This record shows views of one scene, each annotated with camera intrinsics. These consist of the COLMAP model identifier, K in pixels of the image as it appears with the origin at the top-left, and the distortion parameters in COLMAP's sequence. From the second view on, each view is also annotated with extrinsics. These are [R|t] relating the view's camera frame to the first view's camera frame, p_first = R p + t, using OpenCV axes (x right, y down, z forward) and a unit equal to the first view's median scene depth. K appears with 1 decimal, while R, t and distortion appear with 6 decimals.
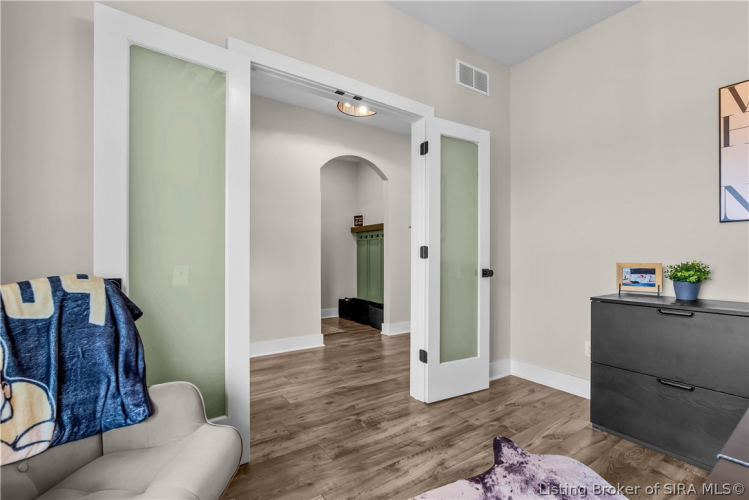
lens RADIAL K [[345.0, 0, 372.2], [0, 345.0, 253.6], [0, 0, 1]] dist [0.002065, 0.000075]
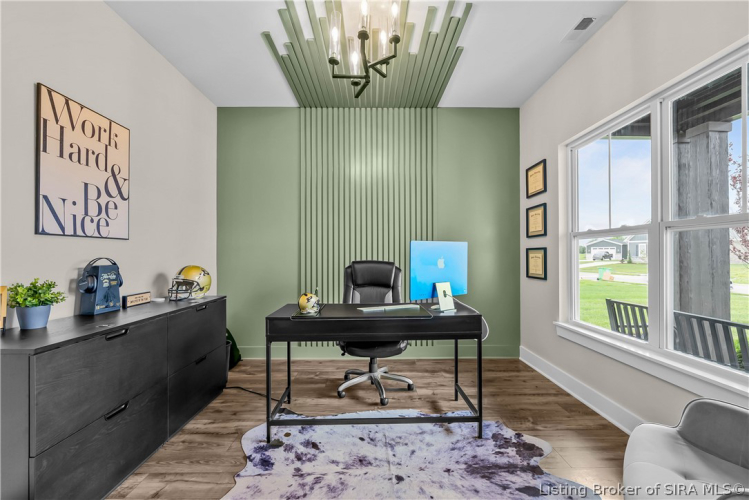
lens RADIAL K [[345.0, 0, 373.3], [0, 345.0, 257.6], [0, 0, 1]] dist [0.002065, 0.000075]
pose [[-0.816961, 0.001885, 0.576690, -0.206425], [-0.005303, 0.999928, -0.010781, -0.025468], [-0.576669, -0.011866, -0.816892, 1.233030]]
